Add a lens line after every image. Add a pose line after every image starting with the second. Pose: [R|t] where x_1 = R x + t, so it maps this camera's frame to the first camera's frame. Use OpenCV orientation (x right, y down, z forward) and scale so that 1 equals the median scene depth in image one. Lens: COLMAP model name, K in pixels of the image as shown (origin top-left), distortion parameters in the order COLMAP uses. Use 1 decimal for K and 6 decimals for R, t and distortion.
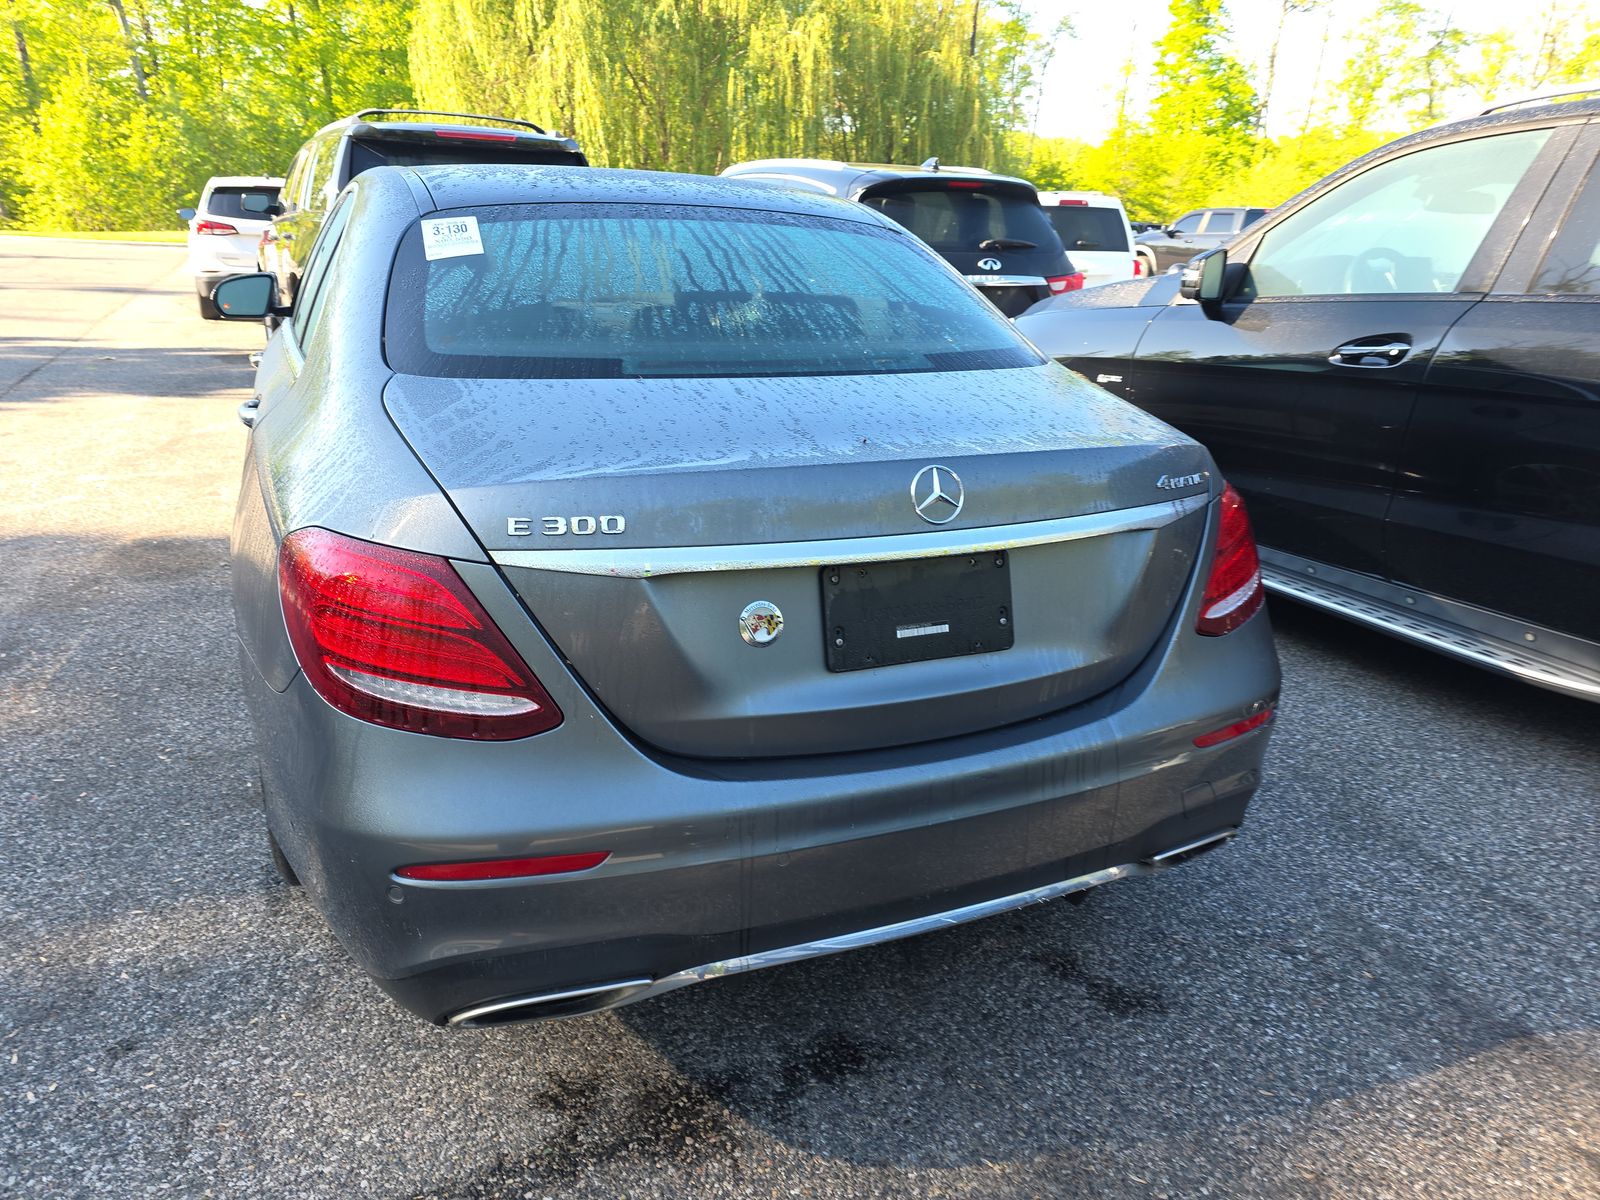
lens RADIAL K [[932.4, 0, 812.2], [0, 932.4, 600.5], [0, 0, 1]] dist [0.028410, -0.020078]
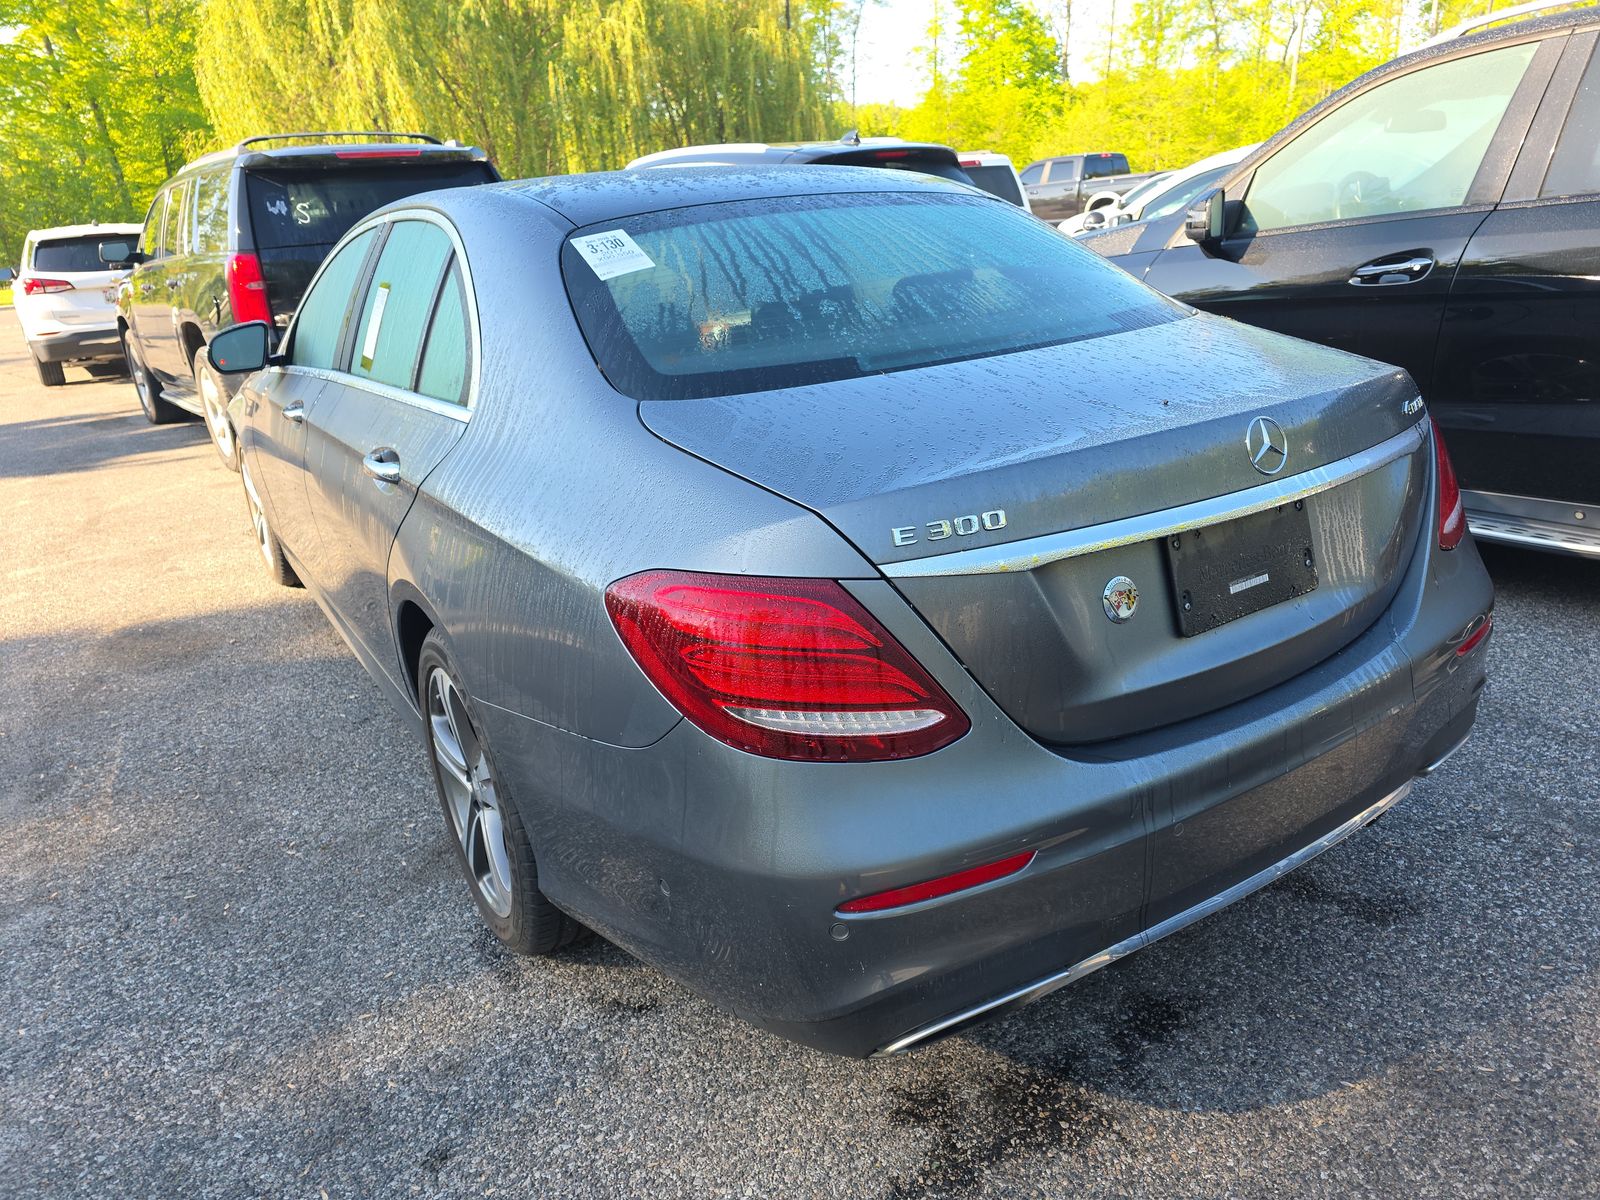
lens RADIAL K [[932.4, 0, 812.2], [0, 932.4, 600.5], [0, 0, 1]] dist [0.028410, -0.020078]
pose [[0.982270, -0.151450, 0.110493, -0.303076], [0.149603, 0.988433, 0.024861, -0.029680], [-0.112980, -0.007890, 0.993566, 0.029842]]
